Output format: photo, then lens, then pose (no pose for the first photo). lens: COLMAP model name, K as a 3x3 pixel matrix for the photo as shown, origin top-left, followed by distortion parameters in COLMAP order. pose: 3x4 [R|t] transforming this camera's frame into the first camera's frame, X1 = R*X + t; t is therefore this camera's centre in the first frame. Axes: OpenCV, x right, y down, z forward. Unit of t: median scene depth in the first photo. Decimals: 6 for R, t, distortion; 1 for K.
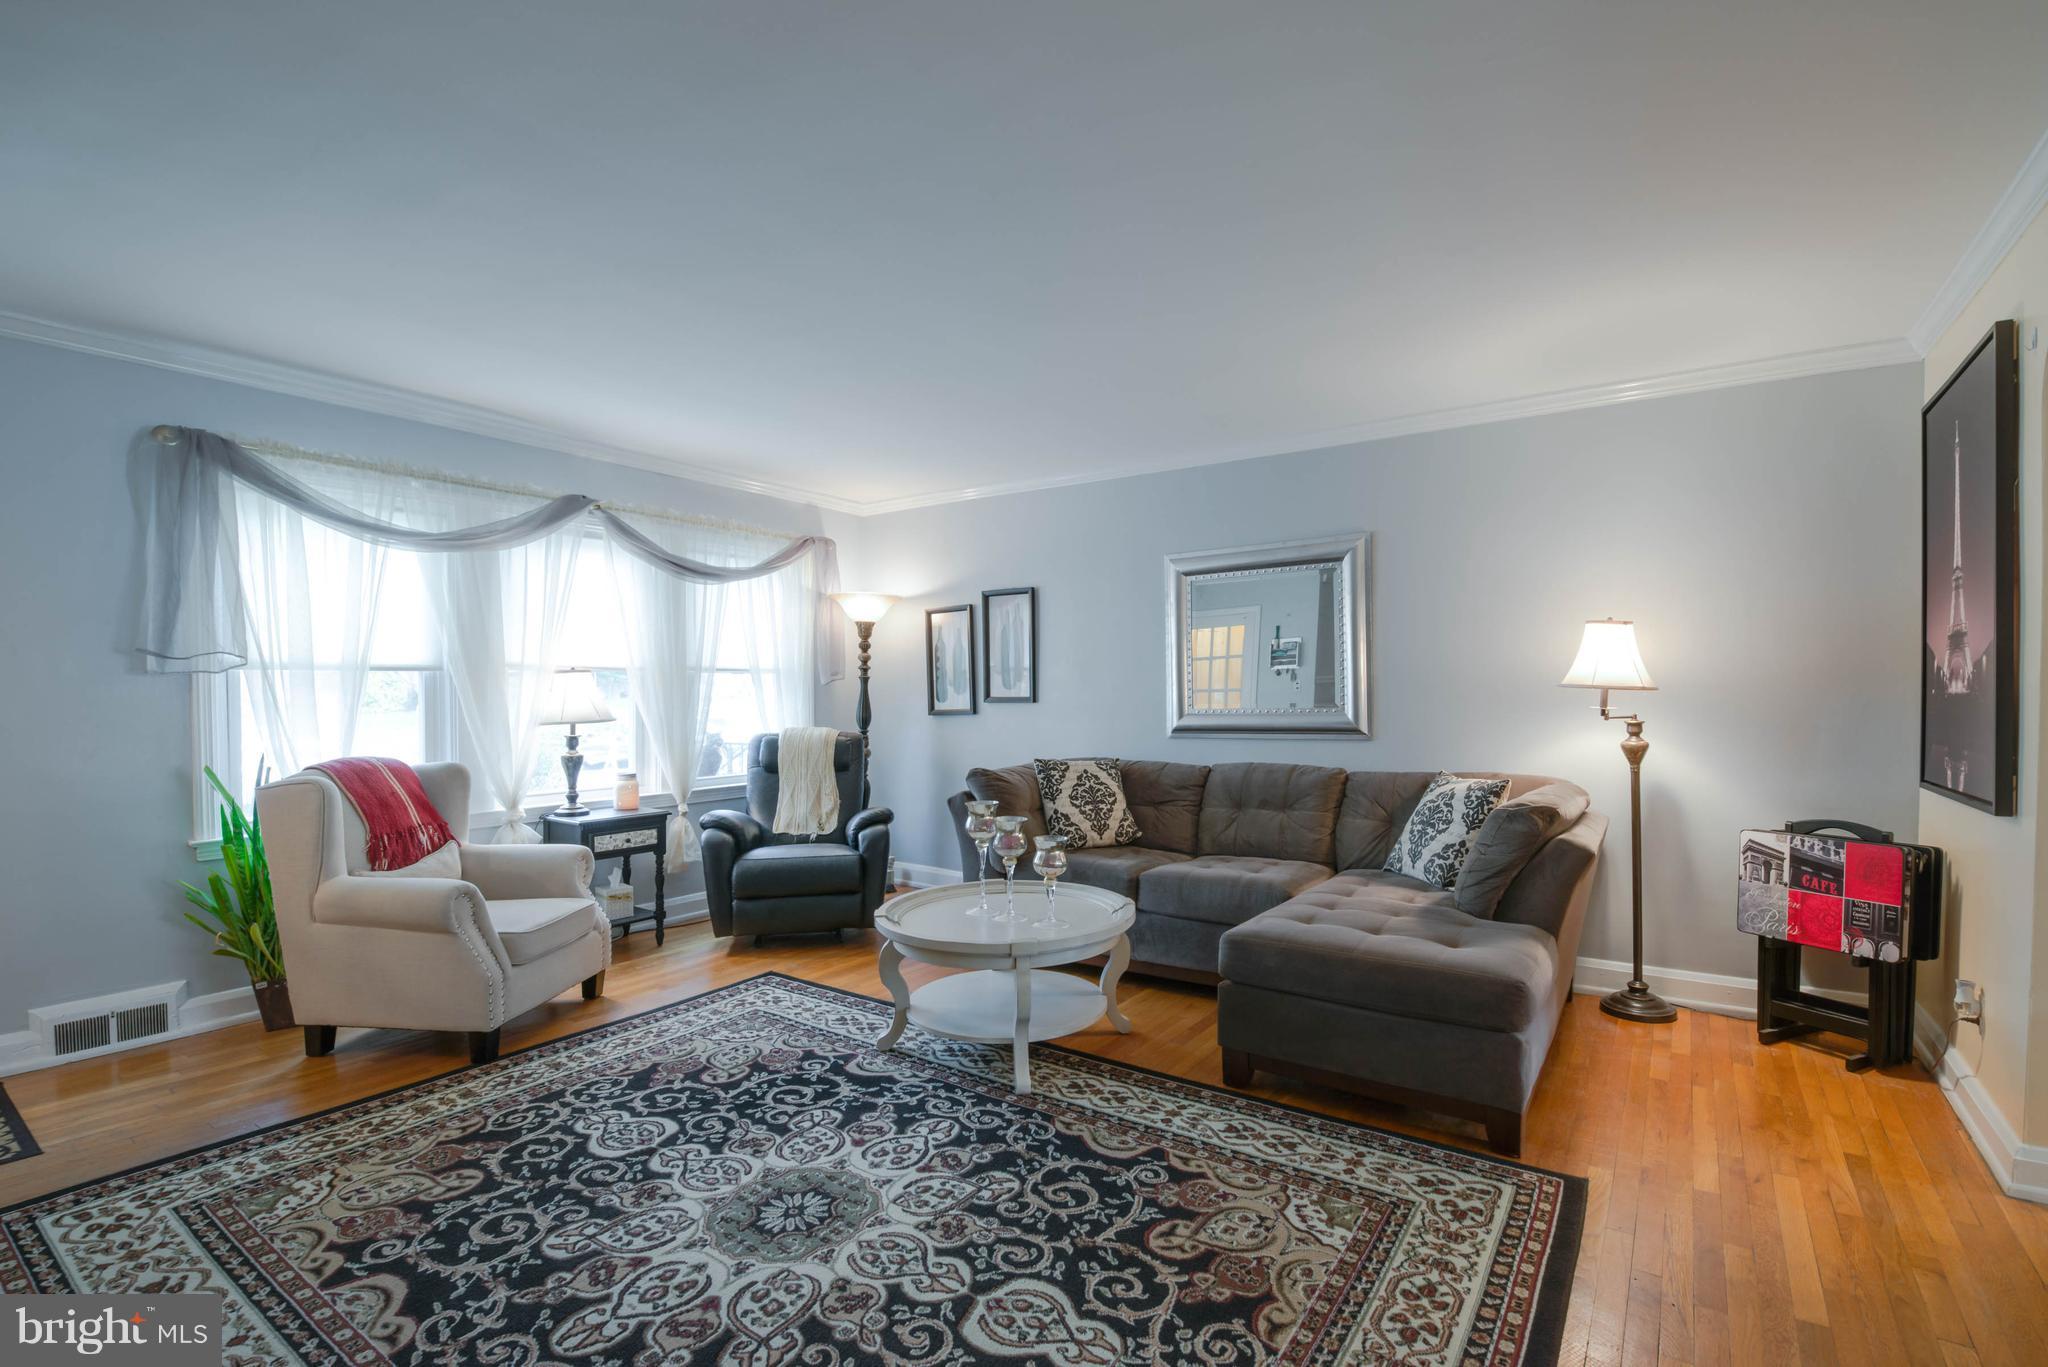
lens RADIAL K [[917.3, 0, 1068.4], [0, 917.3, 727.7], [0, 0, 1]] dist [-0.004354, -0.003327]
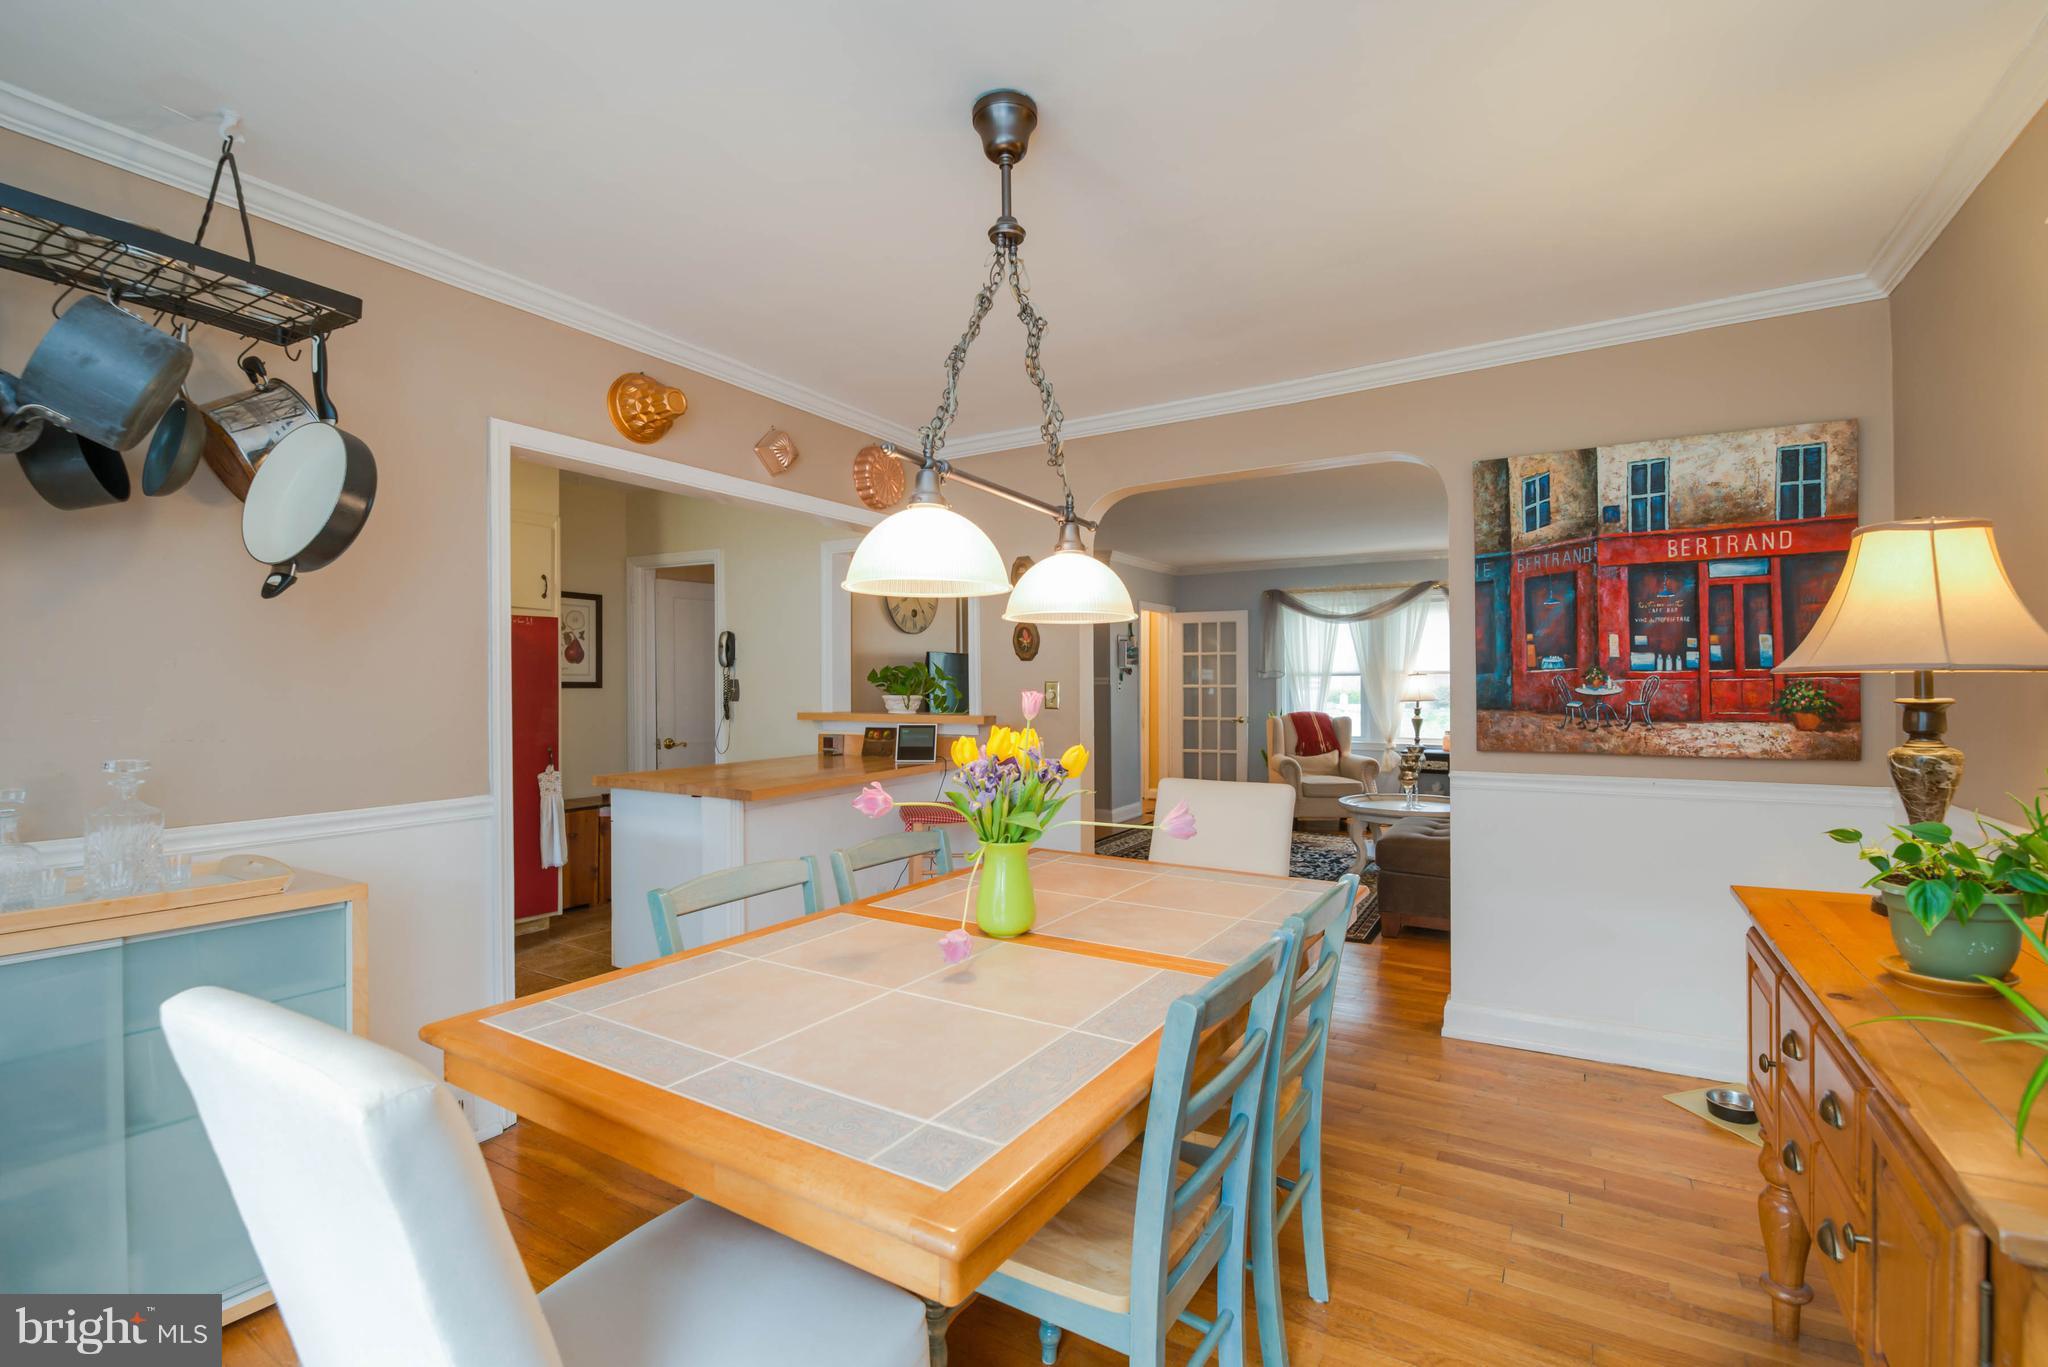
lens RADIAL K [[917.3, 0, 1019.1], [0, 917.3, 699.0], [0, 0, 1]] dist [-0.004354, -0.003327]
pose [[0.036084, 0.020413, -0.999140, 2.116720], [-0.039632, 0.999034, 0.018980, -0.021360], [0.998563, 0.038913, 0.036858, 0.150088]]
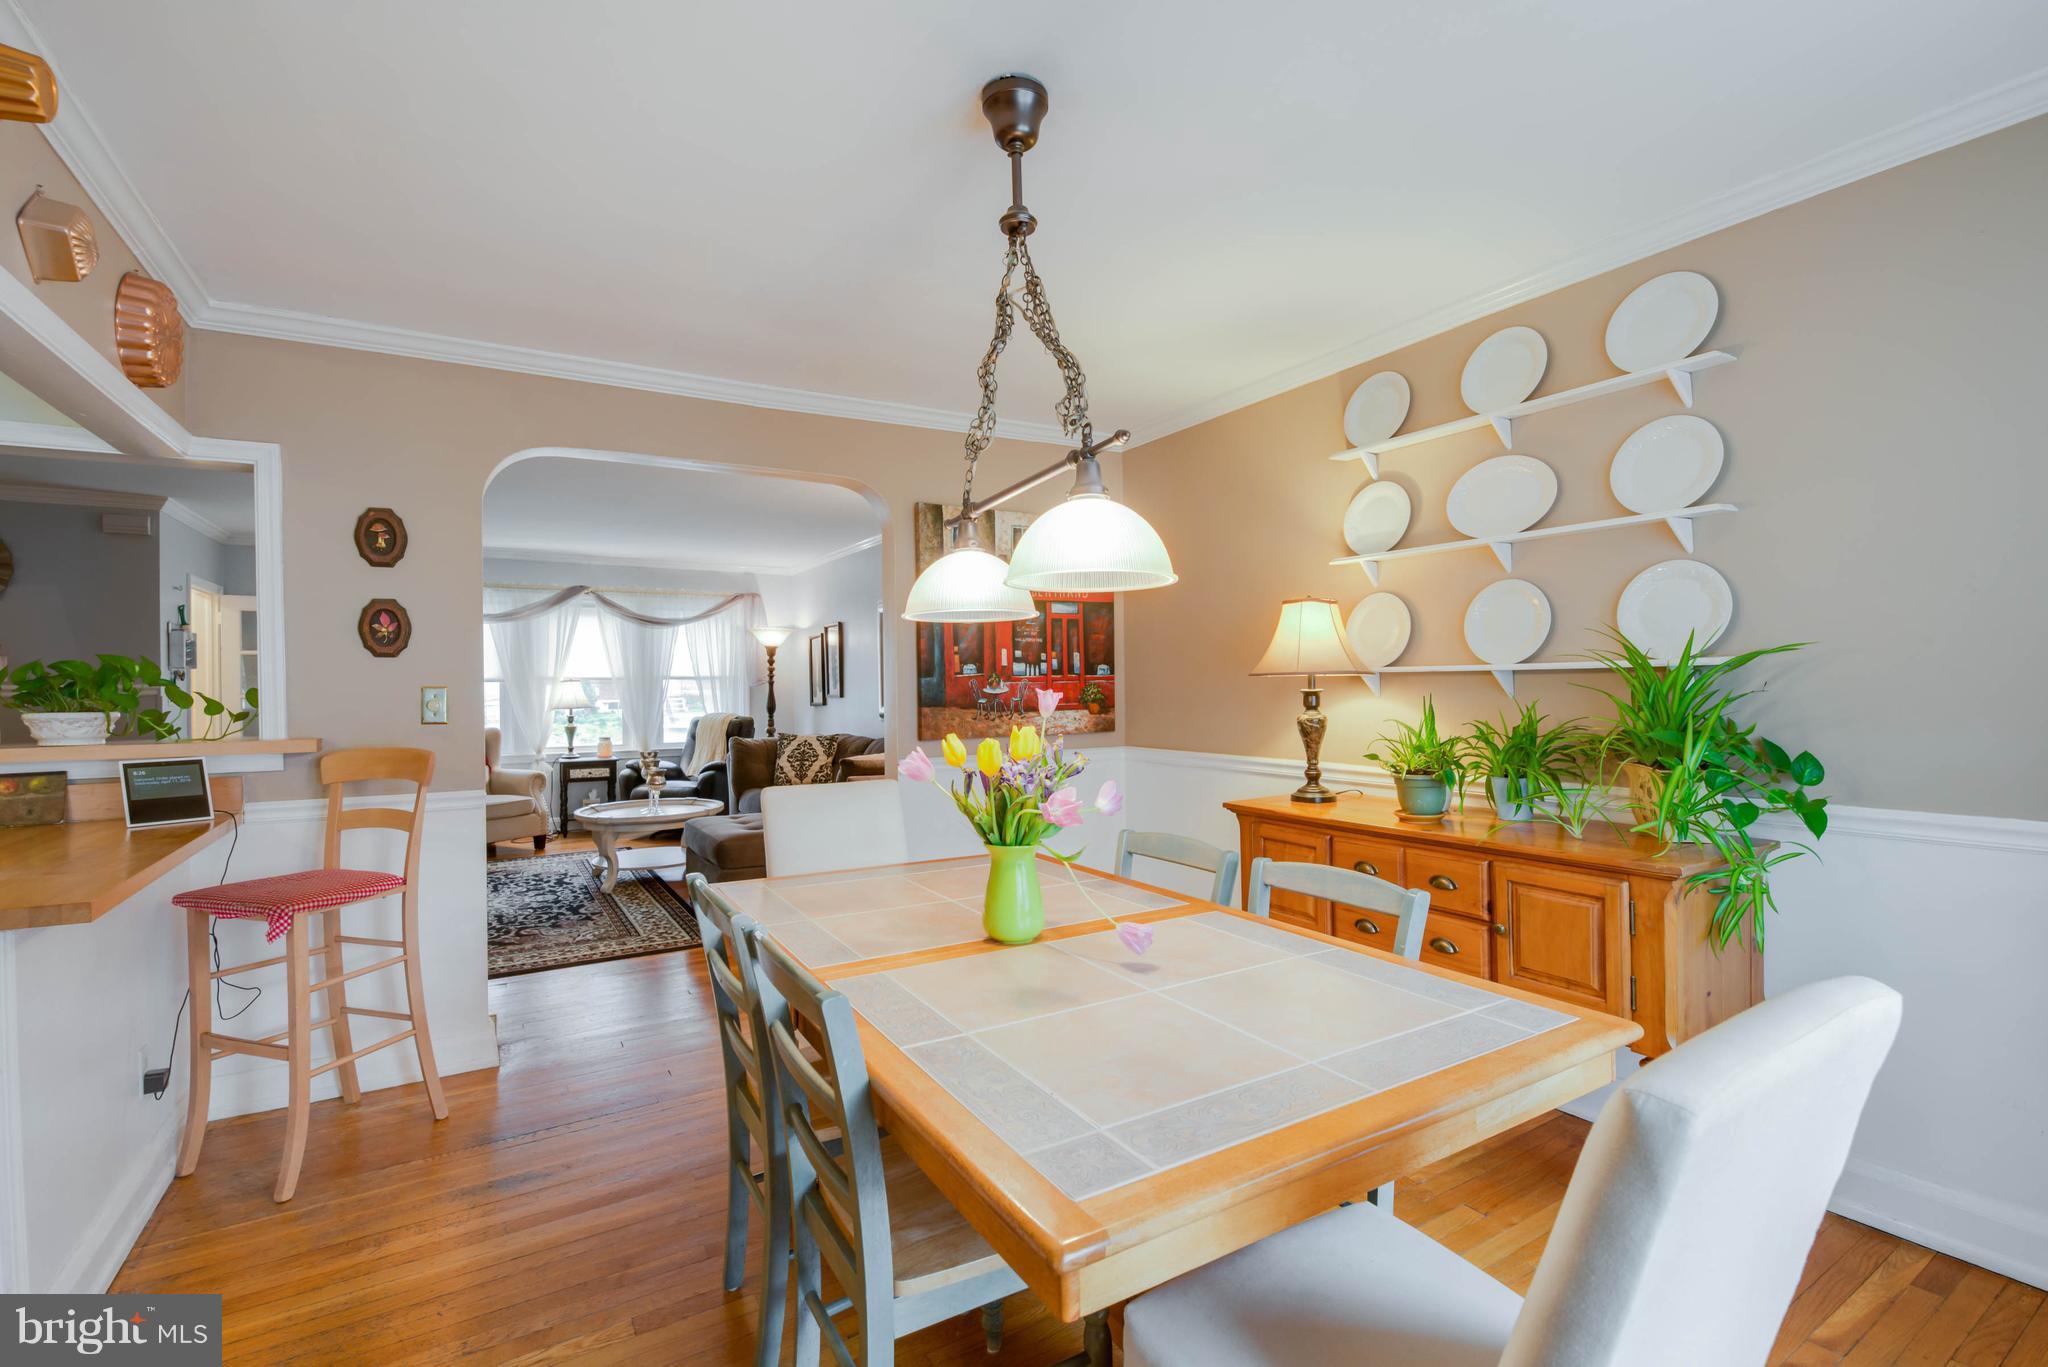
lens RADIAL K [[917.3, 0, 1035.8], [0, 917.3, 683.4], [0, 0, 1]] dist [-0.004354, -0.003327]
pose [[0.907454, -0.006580, -0.420099, 1.714528], [-0.010915, 0.999171, -0.039226, 0.009051], [0.420009, 0.040181, 0.906630, -0.450746]]
